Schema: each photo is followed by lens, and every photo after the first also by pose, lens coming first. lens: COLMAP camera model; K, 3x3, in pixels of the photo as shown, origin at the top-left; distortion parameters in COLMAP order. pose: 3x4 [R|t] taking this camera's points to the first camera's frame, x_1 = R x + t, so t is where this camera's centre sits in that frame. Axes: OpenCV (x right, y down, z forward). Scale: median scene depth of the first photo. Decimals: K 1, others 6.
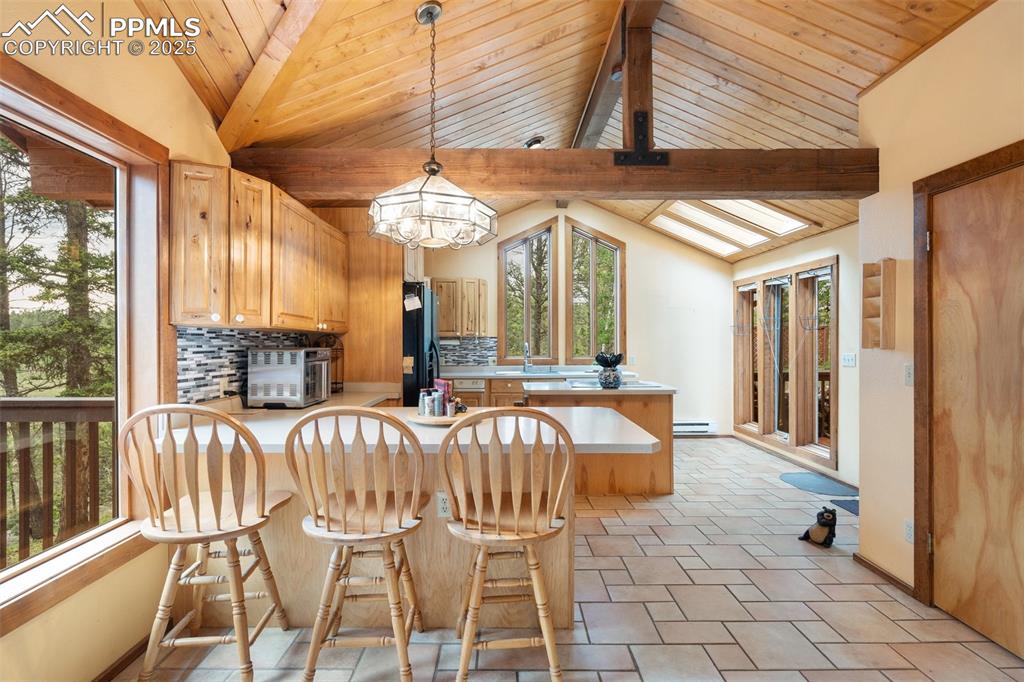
lens RADIAL K [[475.4, 0, 511.2], [0, 475.4, 341.7], [0, 0, 1]] dist [0.002062, 0.000563]
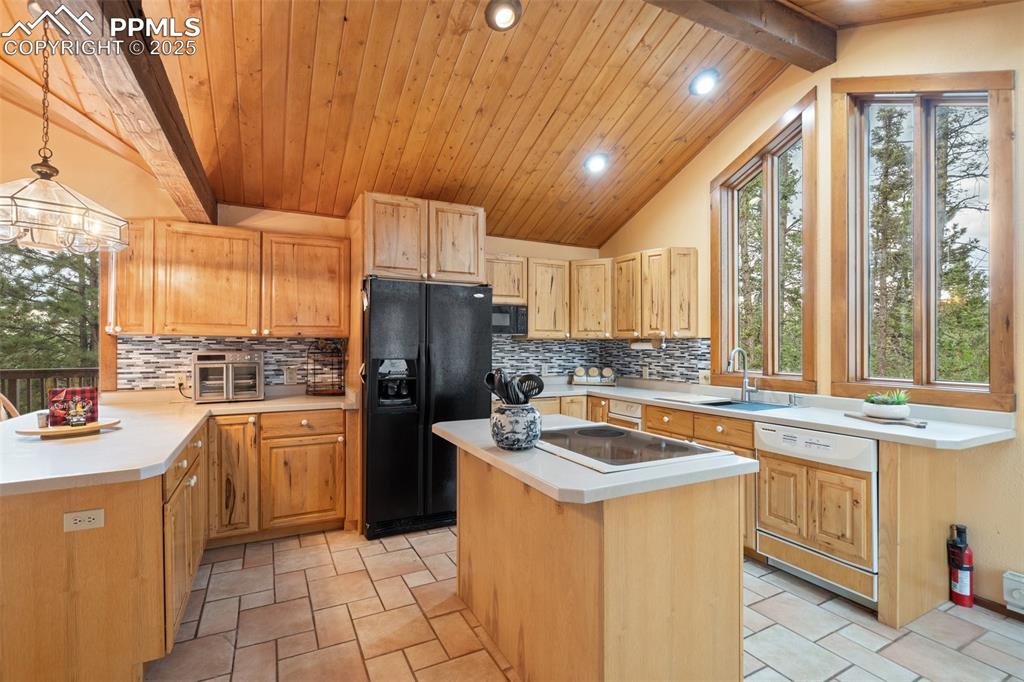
lens RADIAL K [[475.4, 0, 504.5], [0, 475.4, 341.6], [0, 0, 1]] dist [0.002062, 0.000563]
pose [[0.433143, -0.003831, -0.901317, 0.443381], [0.000671, 0.999992, -0.003928, -0.002992], [0.901325, 0.001096, 0.433142, 0.558456]]
